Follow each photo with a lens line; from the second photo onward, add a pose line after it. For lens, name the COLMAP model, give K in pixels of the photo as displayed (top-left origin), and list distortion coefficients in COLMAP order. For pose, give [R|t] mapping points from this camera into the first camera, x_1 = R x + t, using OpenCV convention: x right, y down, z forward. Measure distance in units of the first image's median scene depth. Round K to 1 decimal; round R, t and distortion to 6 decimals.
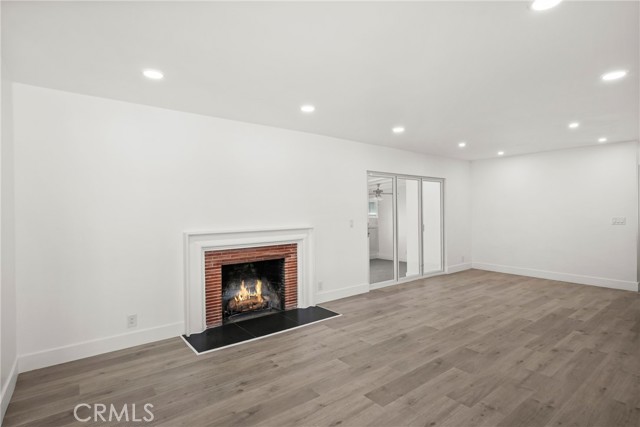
lens RADIAL K [[320.2, 0, 319.9], [0, 320.2, 210.2], [0, 0, 1]] dist [-0.006945, 0.000124]
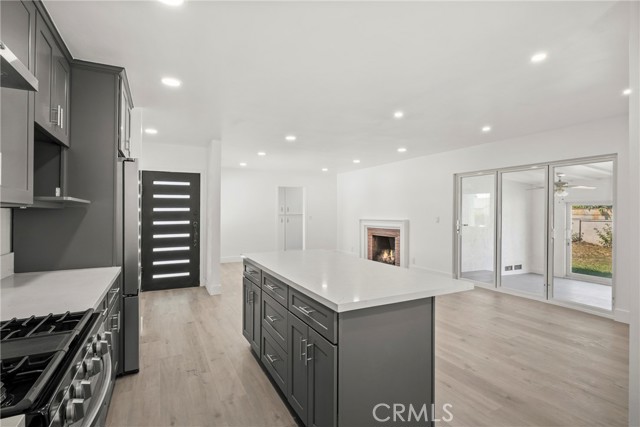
lens RADIAL K [[320.2, 0, 318.2], [0, 320.2, 209.5], [0, 0, 1]] dist [-0.006945, 0.000124]
pose [[-0.188718, 0.002097, -0.982029, 1.718933], [0.007183, 0.999974, 0.000755, -0.003975], [0.982005, -0.006911, -0.188728, 0.952811]]
